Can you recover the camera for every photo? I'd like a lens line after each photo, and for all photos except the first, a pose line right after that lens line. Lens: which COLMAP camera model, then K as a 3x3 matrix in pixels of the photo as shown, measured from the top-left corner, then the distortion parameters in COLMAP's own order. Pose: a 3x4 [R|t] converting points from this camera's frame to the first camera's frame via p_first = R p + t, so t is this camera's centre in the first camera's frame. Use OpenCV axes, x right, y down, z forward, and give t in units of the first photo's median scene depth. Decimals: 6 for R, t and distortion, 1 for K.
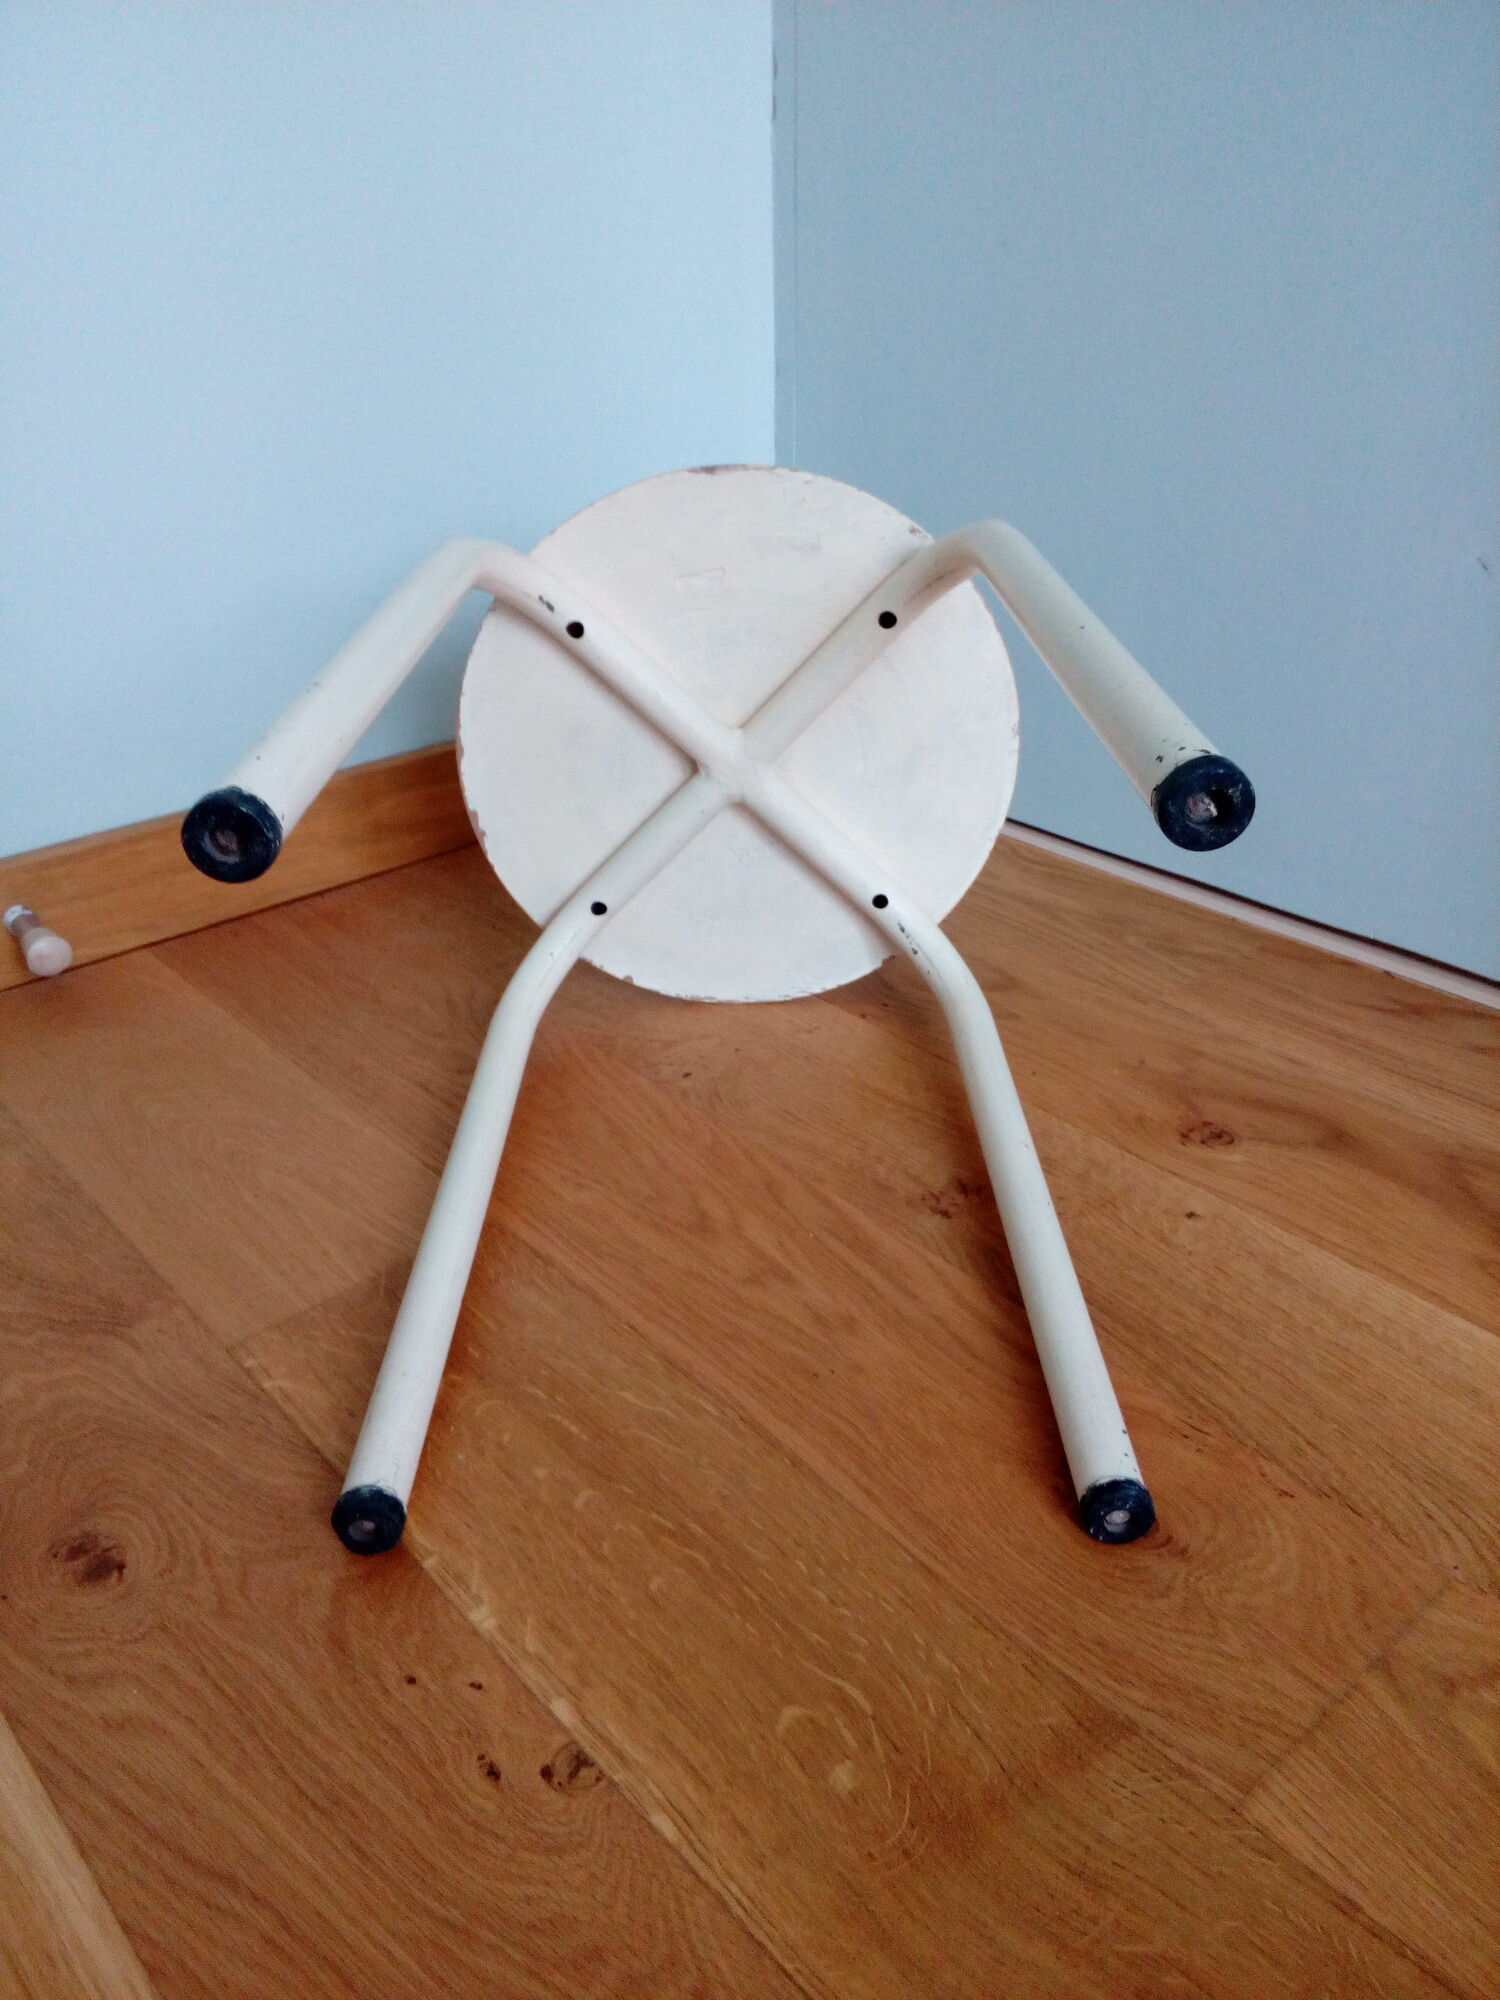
lens RADIAL K [[1565.8, 0, 726.6], [0, 1565.8, 1001.0], [0, 0, 1]] dist [0.158720, -0.298201]
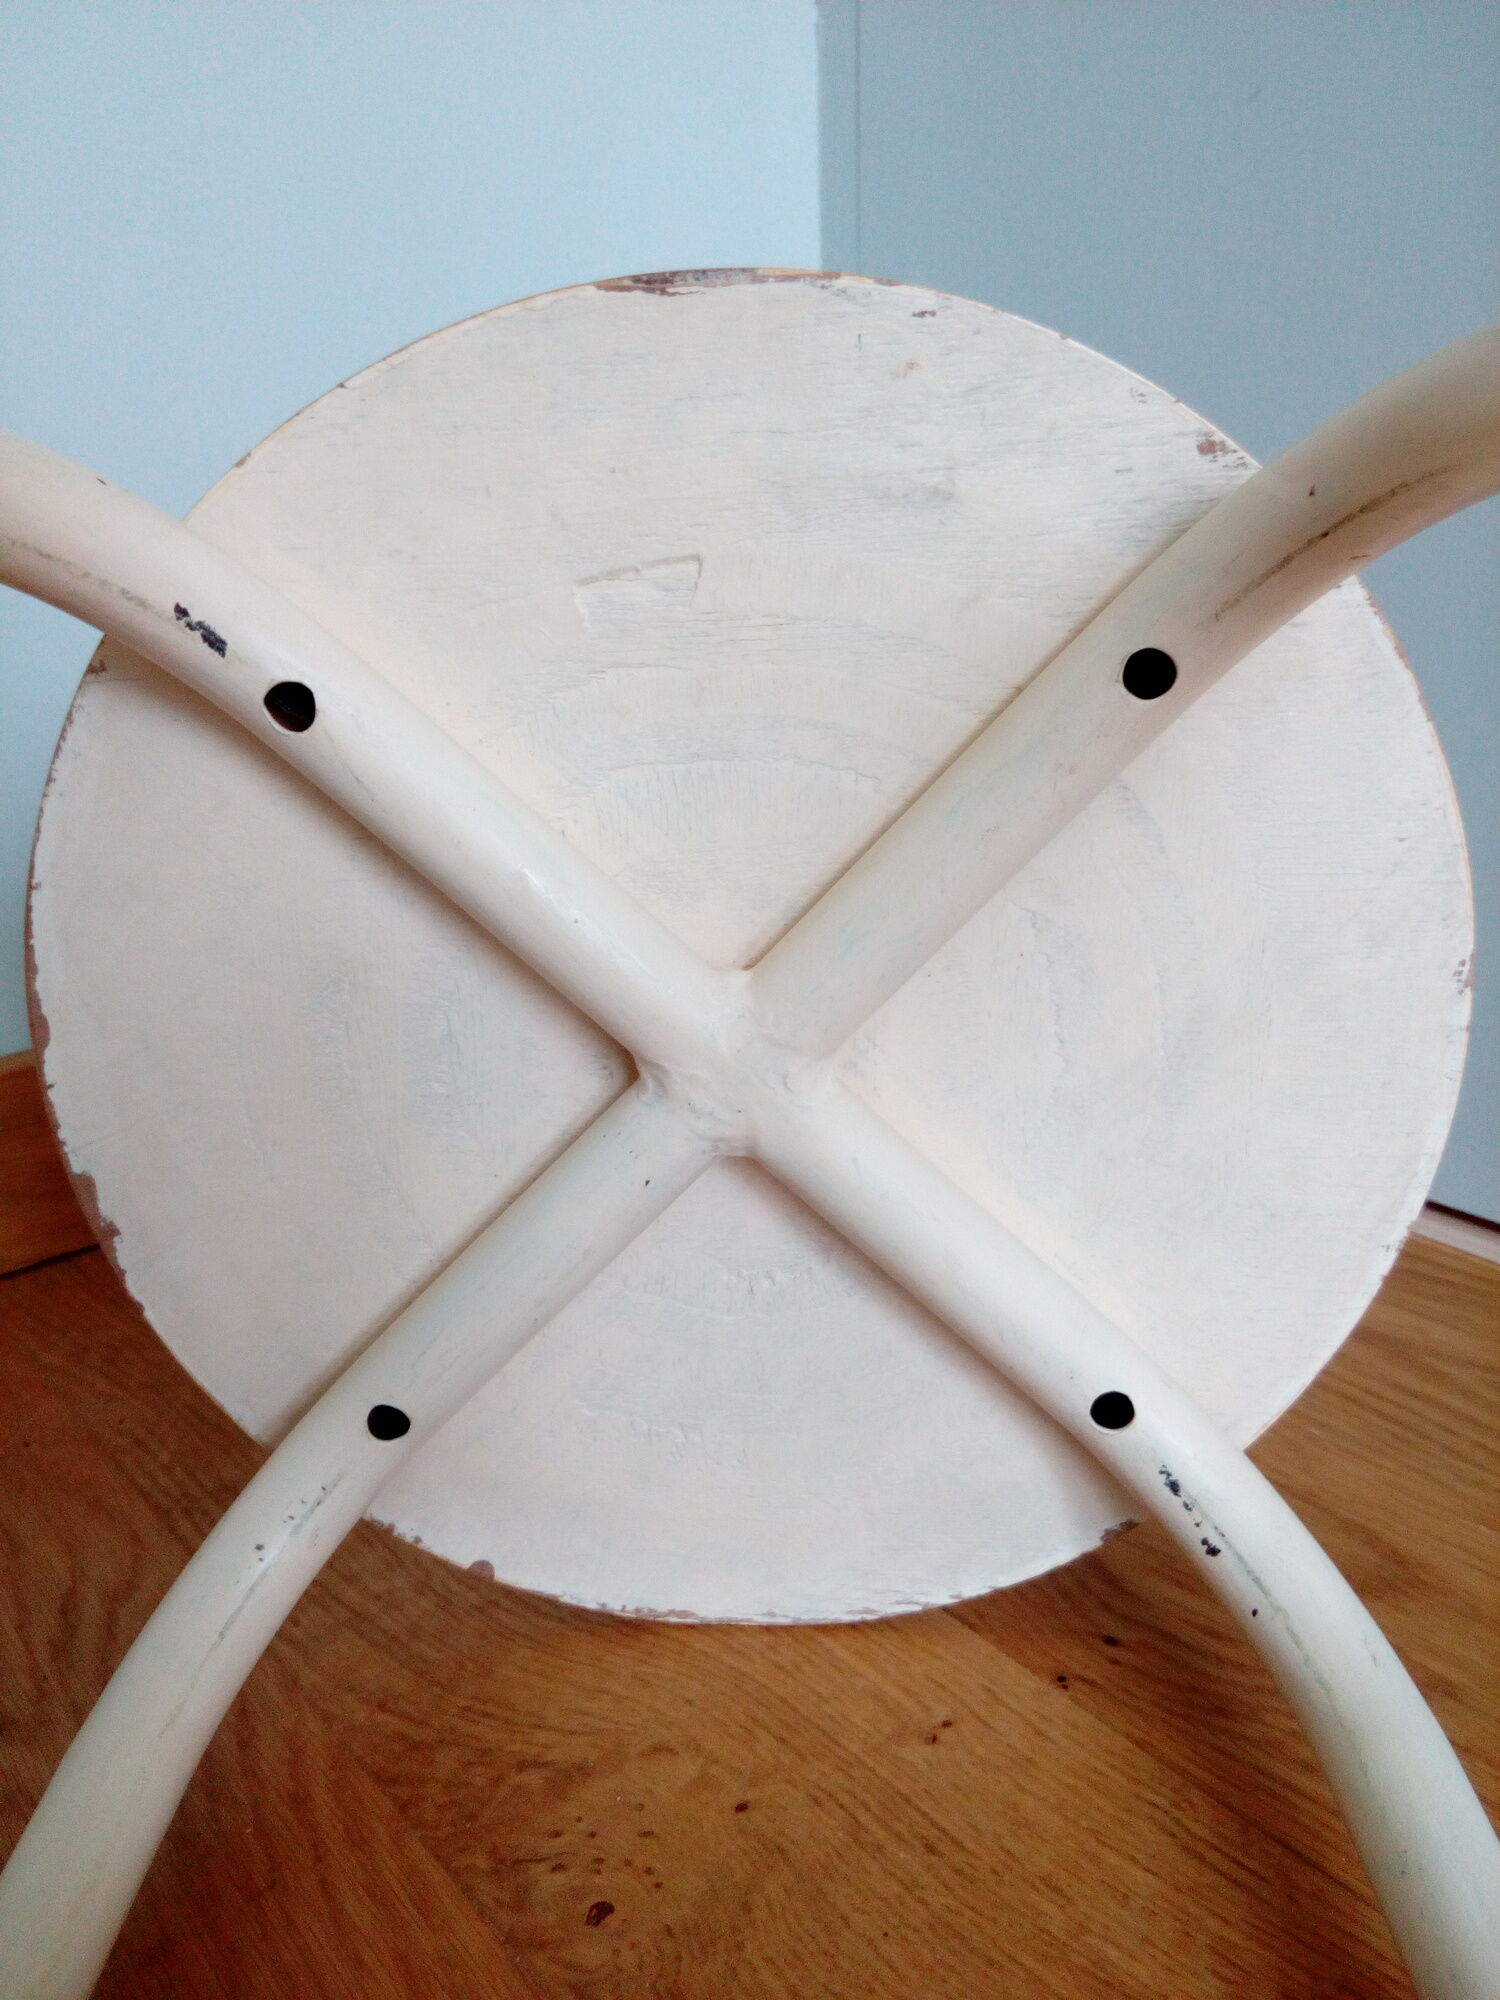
lens RADIAL K [[1565.8, 0, 726.6], [0, 1565.8, 1001.0], [0, 0, 1]] dist [0.158720, -0.298201]
pose [[0.999670, -0.001055, -0.025662, 0.014105], [-0.003170, 0.986449, -0.164035, -0.104198], [0.025487, 0.164062, 0.986121, 0.631895]]
